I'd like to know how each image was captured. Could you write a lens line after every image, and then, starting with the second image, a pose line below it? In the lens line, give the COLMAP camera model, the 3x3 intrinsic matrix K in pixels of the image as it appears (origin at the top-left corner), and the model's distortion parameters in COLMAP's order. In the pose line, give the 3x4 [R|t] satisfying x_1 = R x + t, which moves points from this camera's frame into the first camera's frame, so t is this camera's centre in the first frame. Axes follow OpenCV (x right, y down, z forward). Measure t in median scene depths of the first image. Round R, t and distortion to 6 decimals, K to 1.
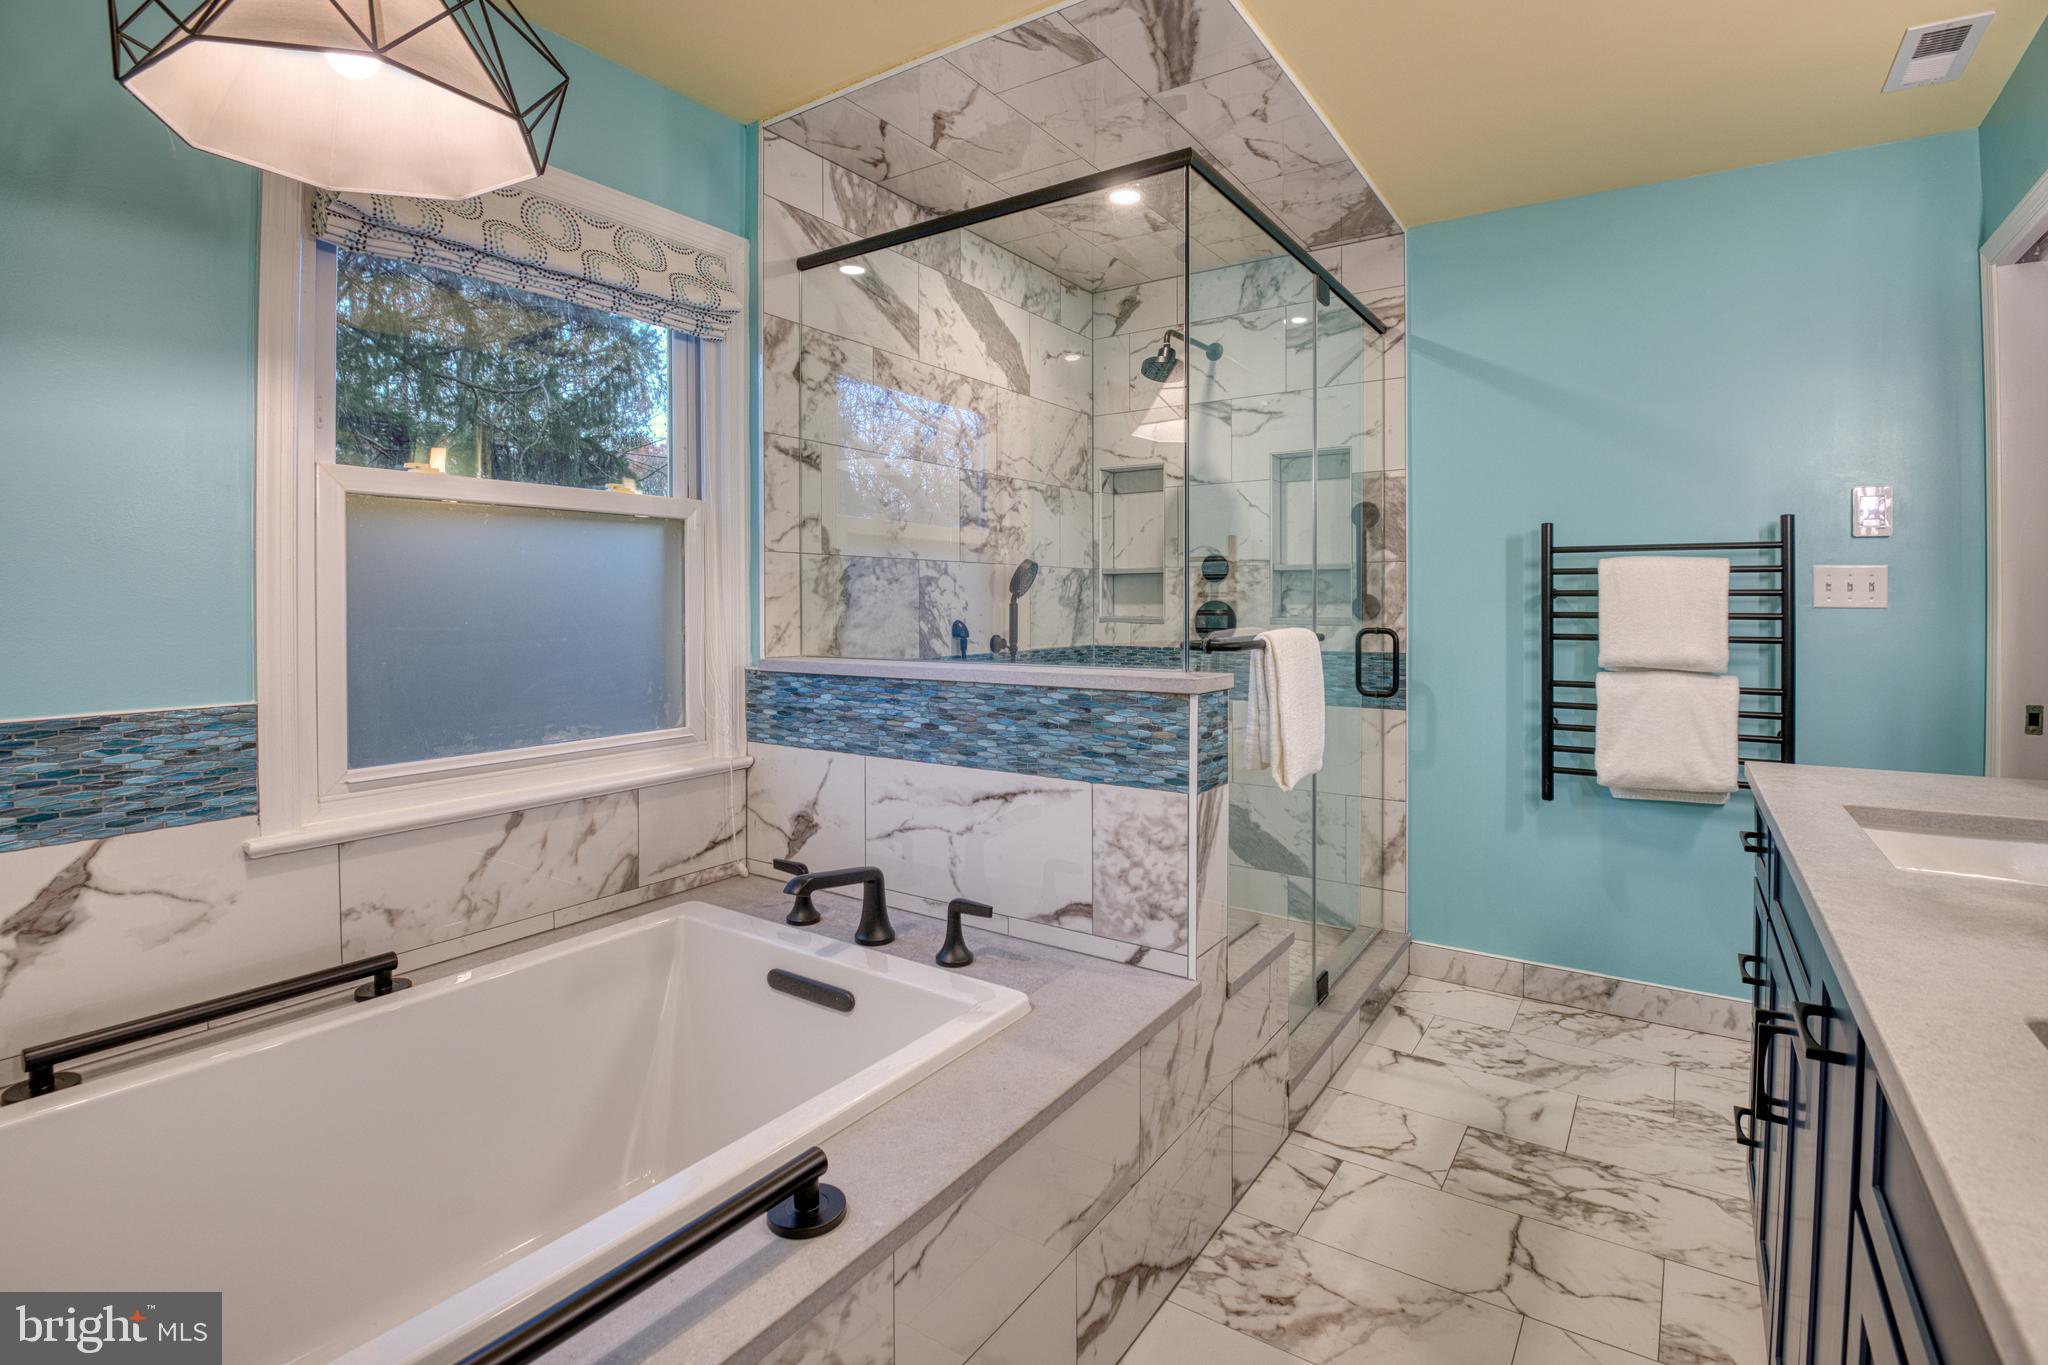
lens RADIAL K [[980.5, 0, 1024.8], [0, 980.5, 611.4], [0, 0, 1]] dist [-0.030880, 0.000035]
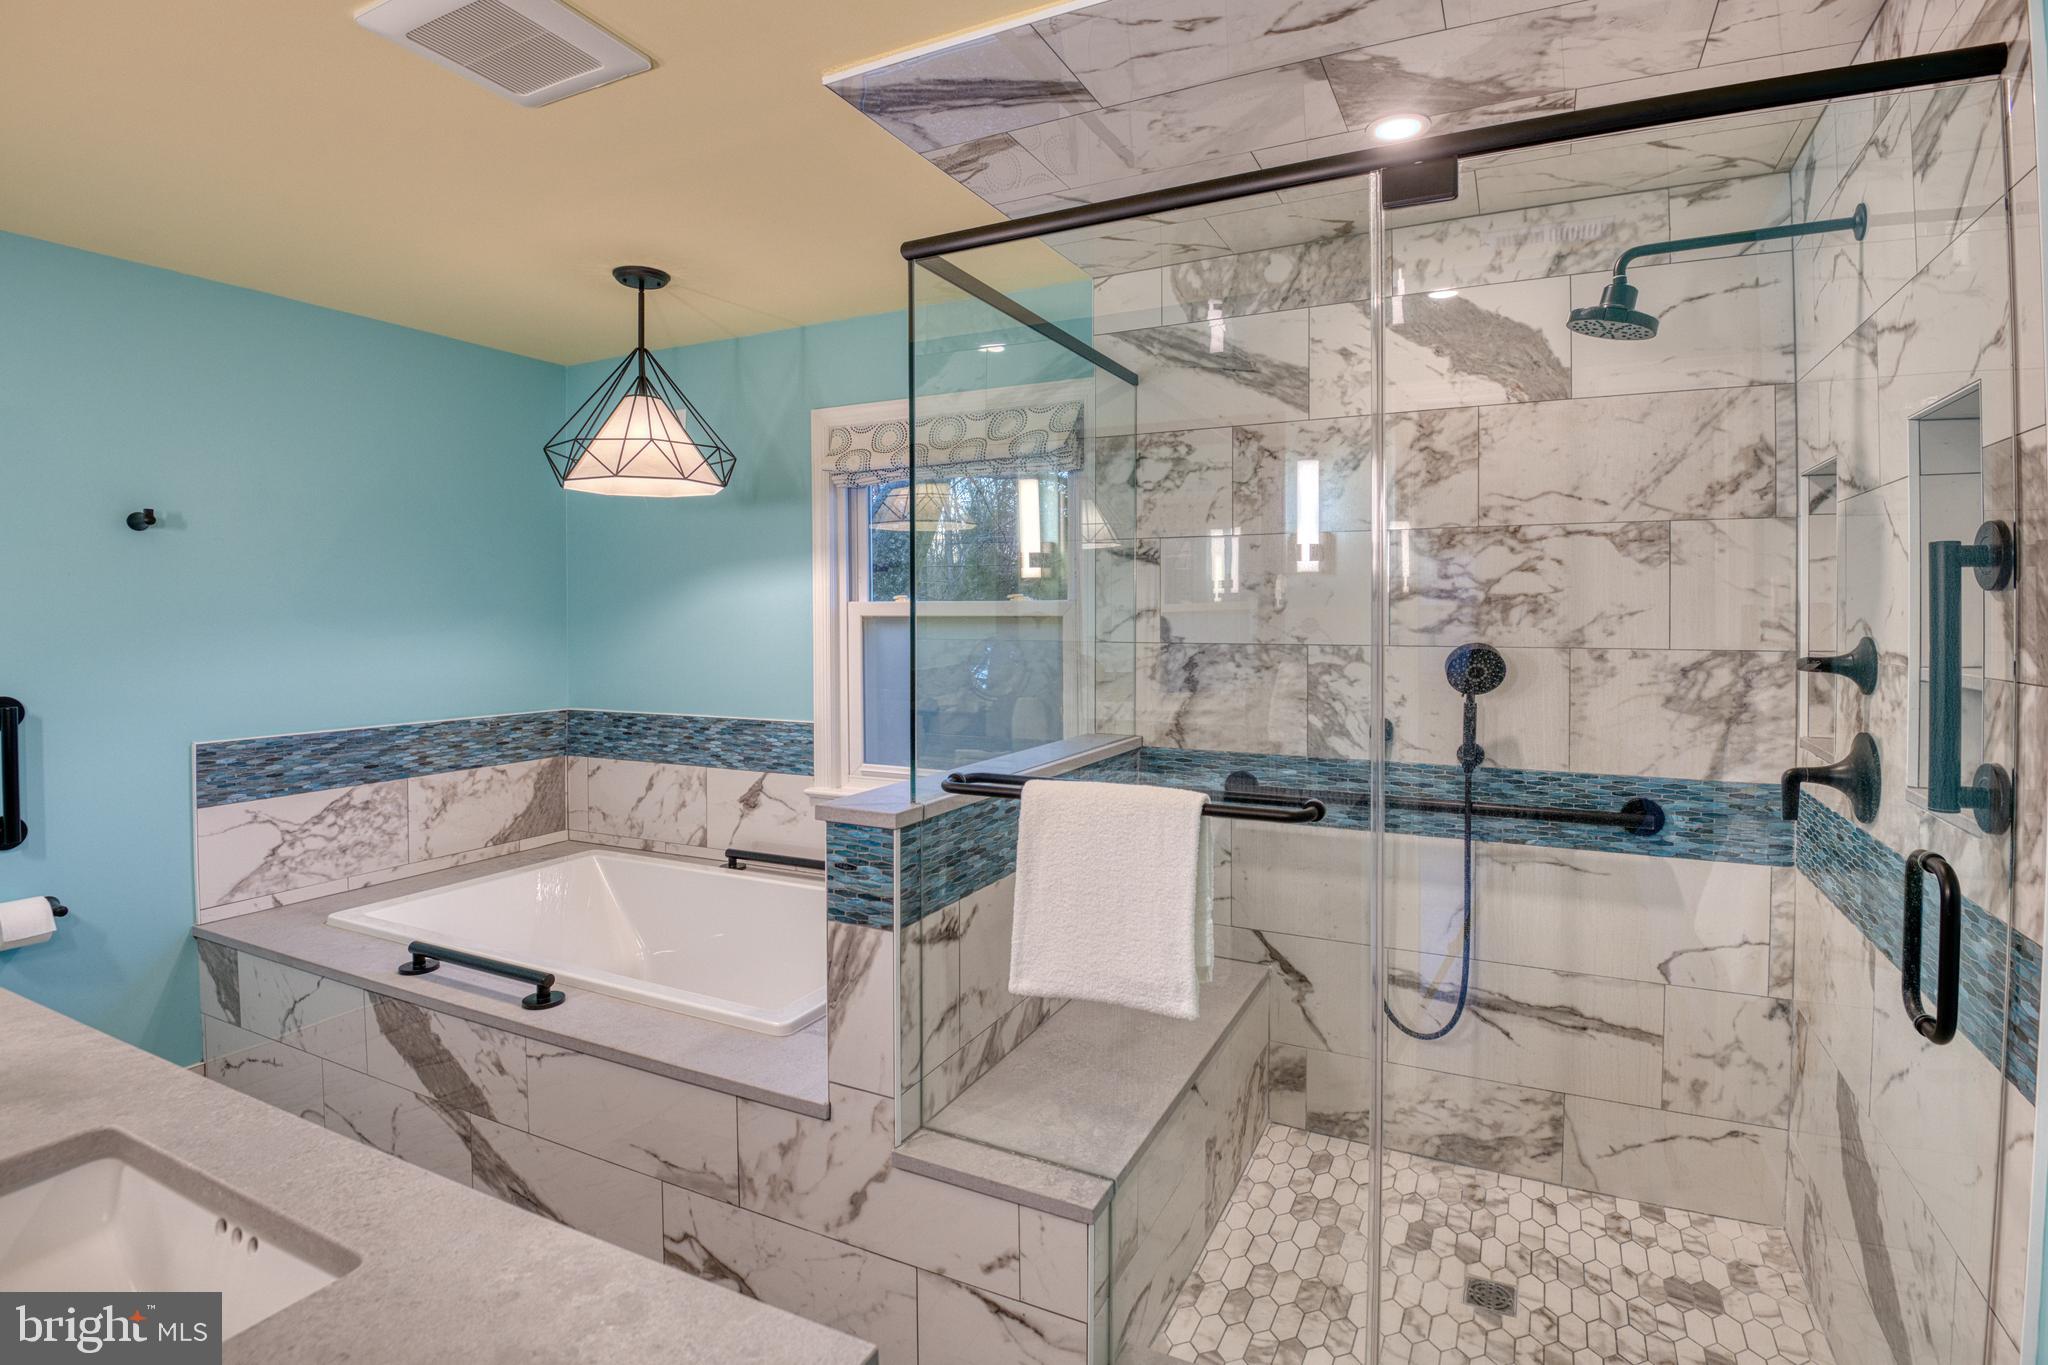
lens RADIAL K [[944.1, 0, 1026.3], [0, 944.1, 617.9], [0, 0, 1]] dist [-0.017152, -0.000265]
pose [[0.157213, 0.014196, -0.987463, 0.772997], [-0.006514, 0.999890, 0.013337, -0.096934], [0.987543, 0.004336, 0.157288, 0.685685]]
